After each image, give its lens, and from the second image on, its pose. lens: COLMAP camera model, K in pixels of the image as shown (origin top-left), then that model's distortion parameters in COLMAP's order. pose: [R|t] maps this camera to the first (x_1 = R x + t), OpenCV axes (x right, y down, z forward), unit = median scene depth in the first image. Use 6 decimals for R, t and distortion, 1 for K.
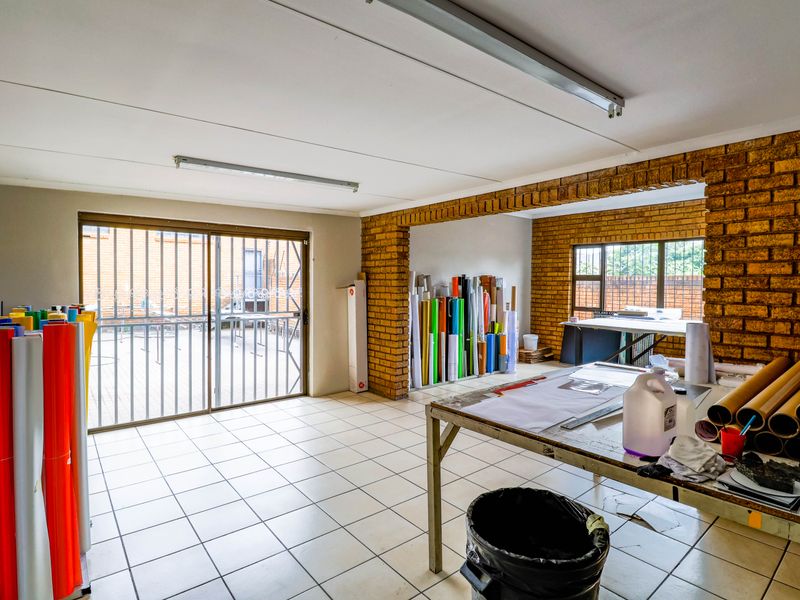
lens RADIAL K [[433.4, 0, 400.1], [0, 433.4, 296.0], [0, 0, 1]] dist [-0.003166, -0.001344]
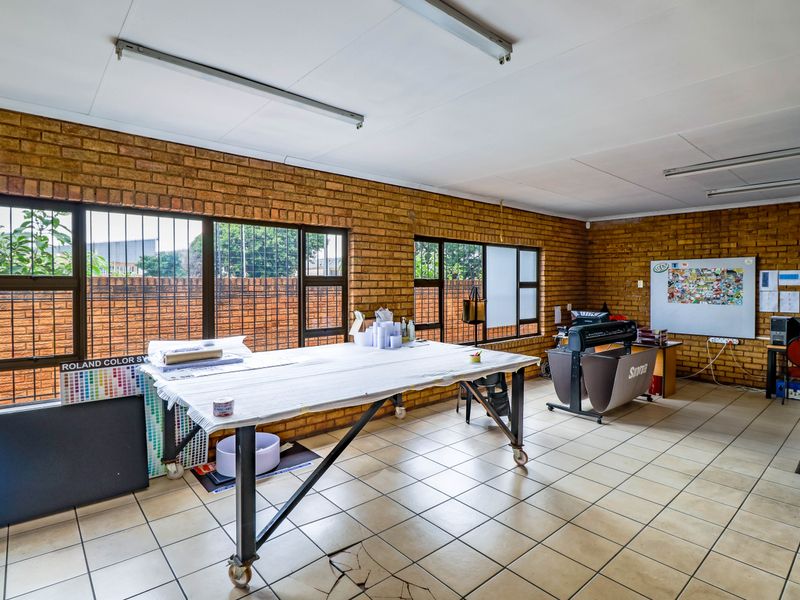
lens RADIAL K [[433.4, 0, 399.1], [0, 433.4, 295.1], [0, 0, 1]] dist [-0.003166, -0.001344]
pose [[-0.024278, -0.037390, 0.999006, 0.033930], [0.029097, 0.998851, 0.038091, -0.039189], [-0.999282, 0.029993, -0.023163, 0.725181]]
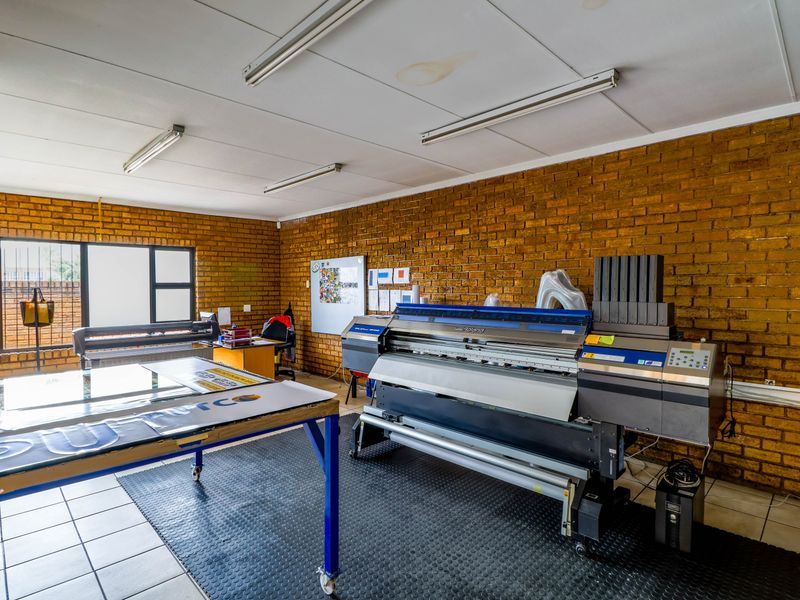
lens RADIAL K [[433.4, 0, 401.0], [0, 433.4, 300.8], [0, 0, 1]] dist [-0.003166, -0.001344]
pose [[-0.096173, -0.039313, 0.994588, 0.027637], [0.035523, 0.998448, 0.042901, -0.030607], [-0.994731, 0.039457, -0.094627, 0.537354]]
